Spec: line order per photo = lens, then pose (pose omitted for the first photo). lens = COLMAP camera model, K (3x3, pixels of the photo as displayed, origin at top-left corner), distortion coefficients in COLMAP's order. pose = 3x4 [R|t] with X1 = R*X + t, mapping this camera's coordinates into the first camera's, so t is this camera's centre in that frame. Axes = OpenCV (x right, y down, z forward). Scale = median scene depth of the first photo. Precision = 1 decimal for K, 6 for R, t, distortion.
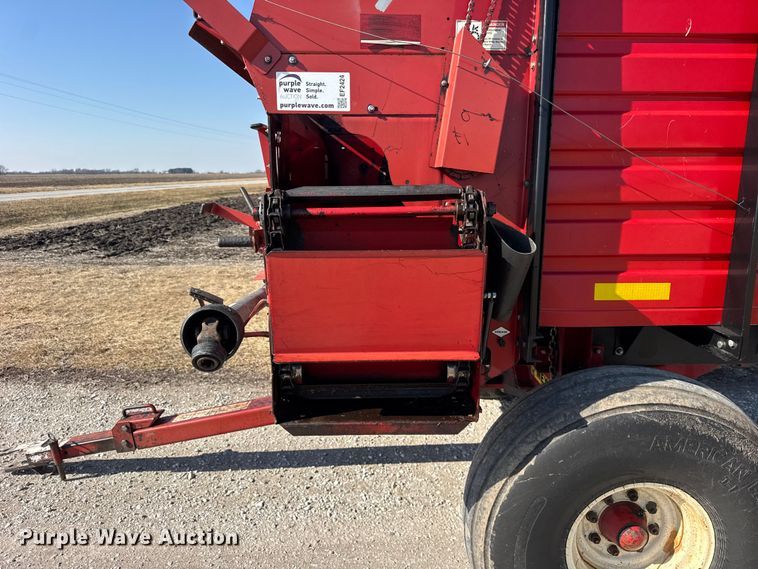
lens RADIAL K [[532.3, 0, 379.0], [0, 532.3, 284.5], [0, 0, 1]] dist [0.049963, -0.057528]
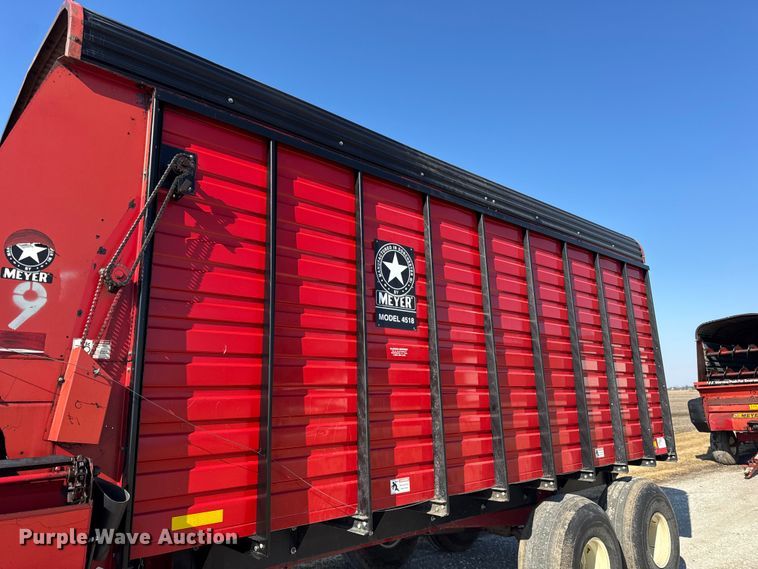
lens RADIAL K [[532.3, 0, 379.0], [0, 532.3, 284.5], [0, 0, 1]] dist [0.049963, -0.057528]
pose [[0.755484, 0.126246, 0.642889, -0.180544], [0.151639, 0.920921, -0.359041, 0.024791], [-0.637377, 0.368736, 0.676597, -0.554051]]
